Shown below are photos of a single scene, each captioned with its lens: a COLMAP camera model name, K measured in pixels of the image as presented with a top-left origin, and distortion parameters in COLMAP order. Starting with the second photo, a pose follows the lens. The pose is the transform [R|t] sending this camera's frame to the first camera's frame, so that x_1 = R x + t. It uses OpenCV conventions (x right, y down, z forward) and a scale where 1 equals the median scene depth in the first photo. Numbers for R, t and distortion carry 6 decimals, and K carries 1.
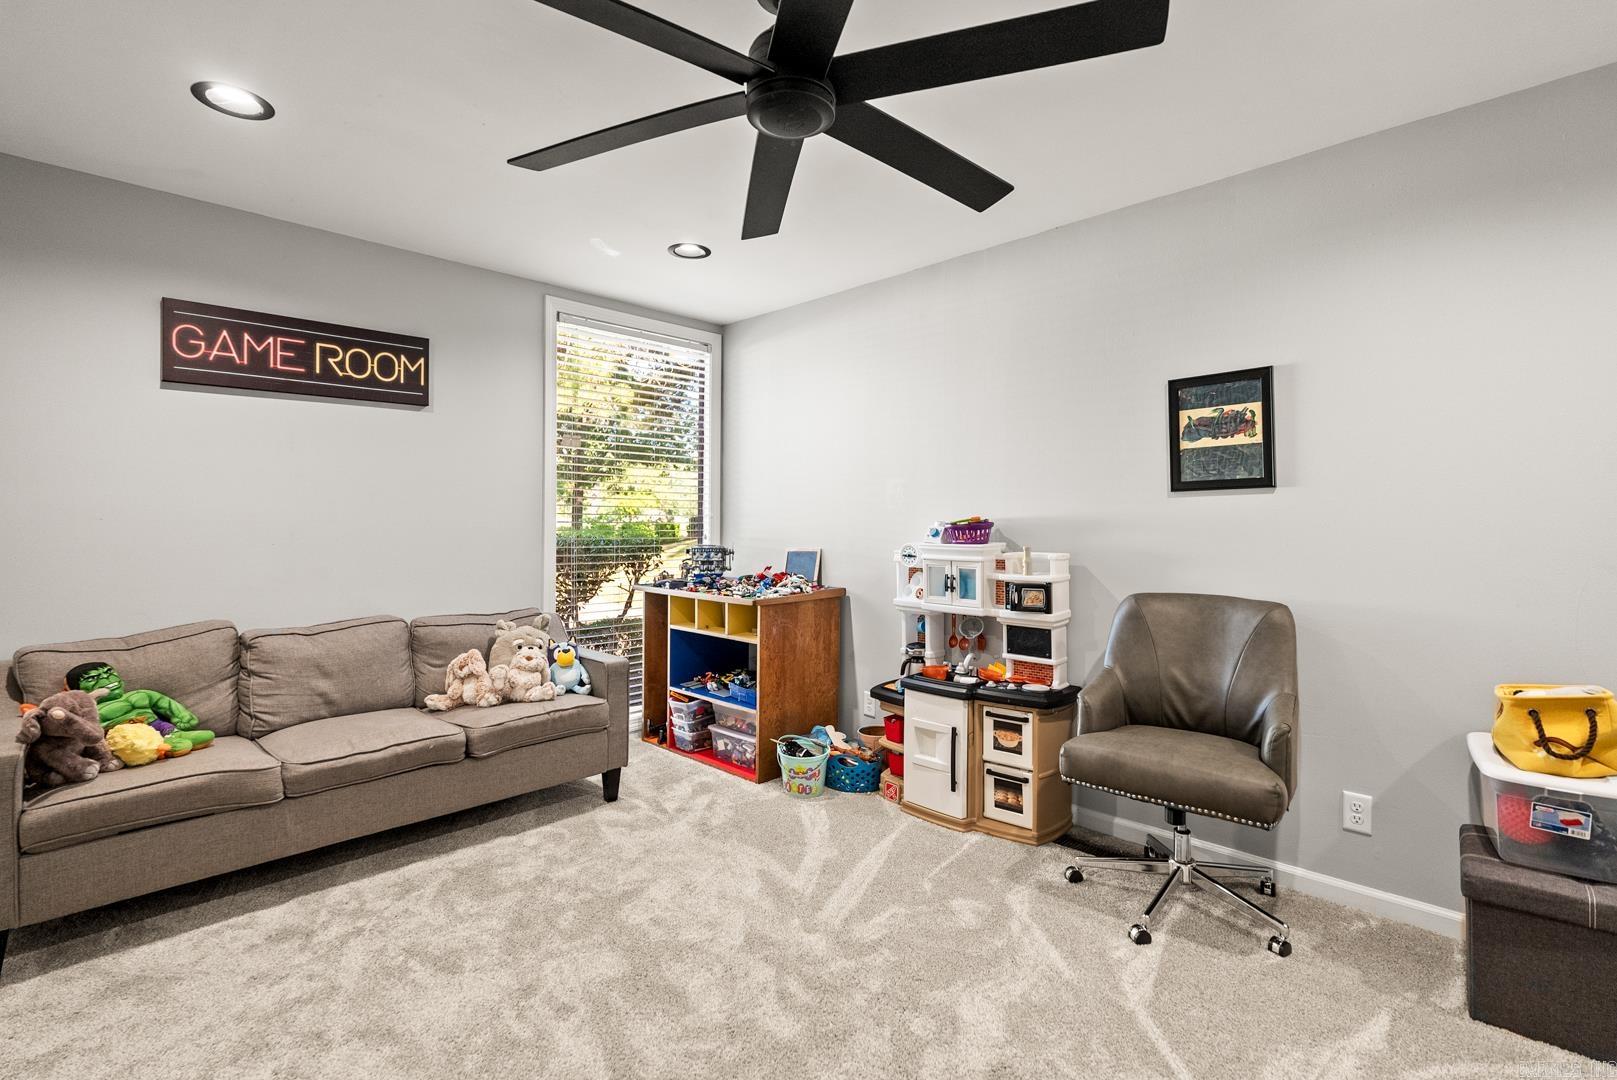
lens RADIAL K [[730.7, 0, 804.9], [0, 730.7, 526.7], [0, 0, 1]] dist [-0.007147, 0.000559]
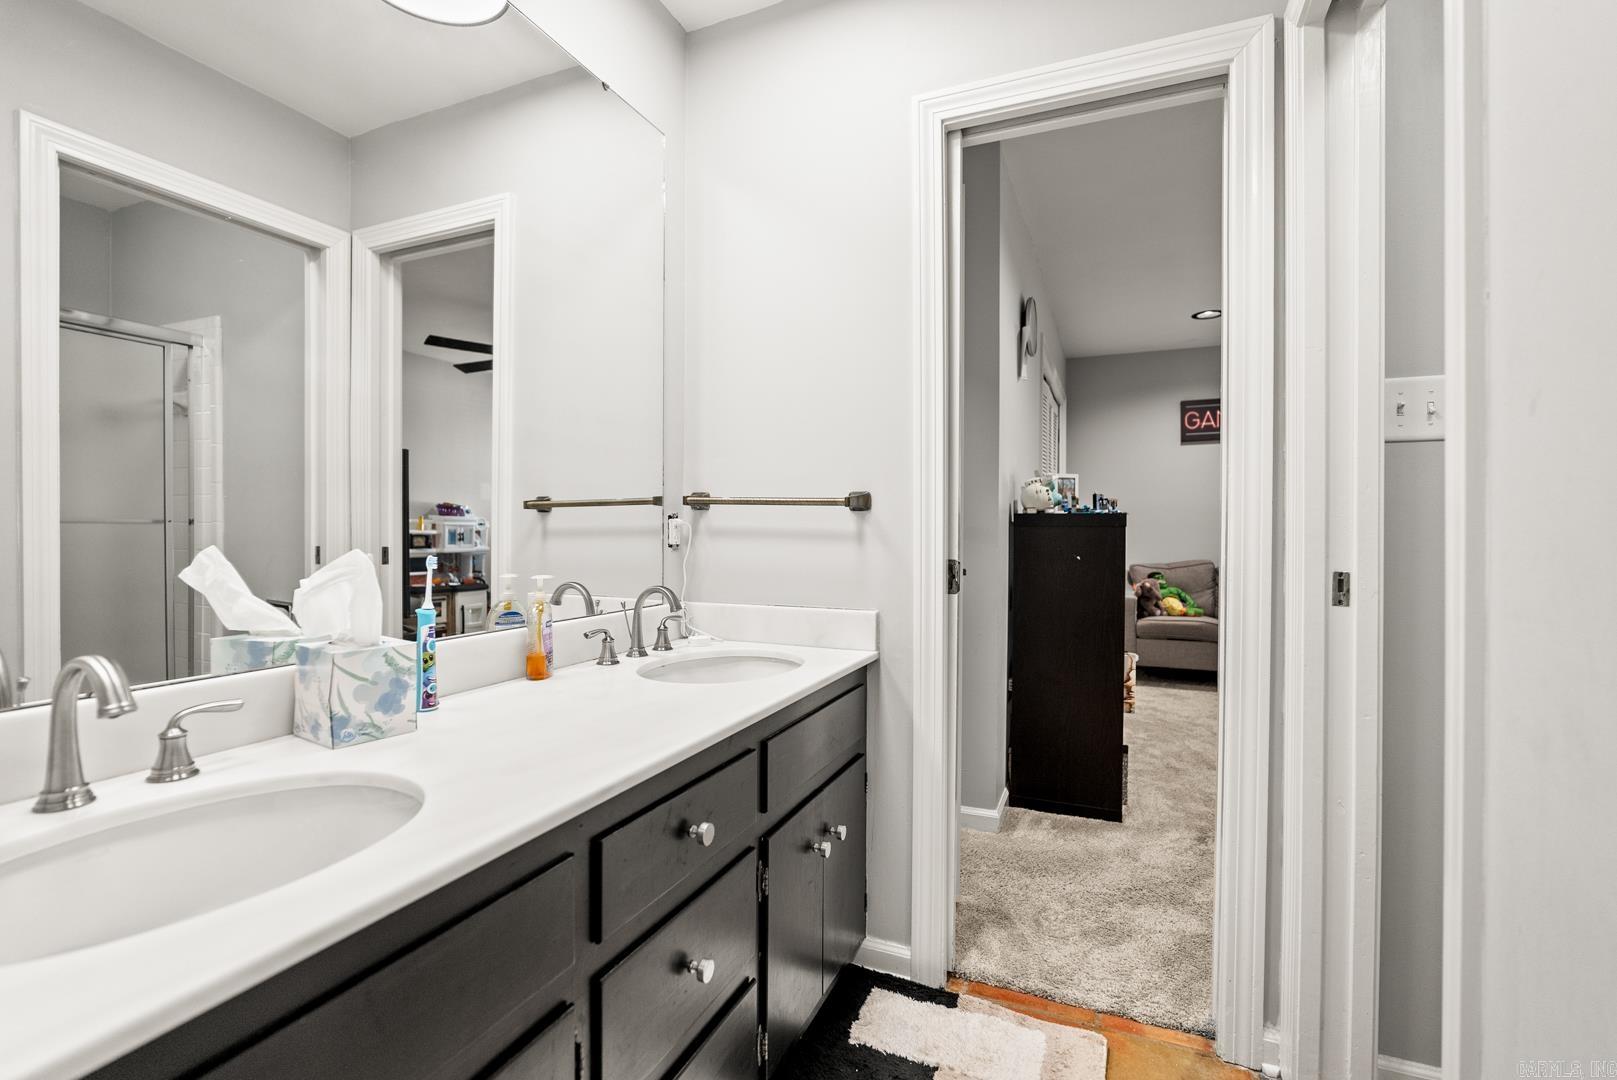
lens RADIAL K [[730.7, 0, 805.1], [0, 730.7, 534.8], [0, 0, 1]] dist [-0.007147, 0.000559]
pose [[0.363282, 0.001943, -0.931677, 0.741660], [0.009619, 0.999937, 0.005836, 0.047072], [0.931630, -0.011082, 0.363240, -0.847375]]
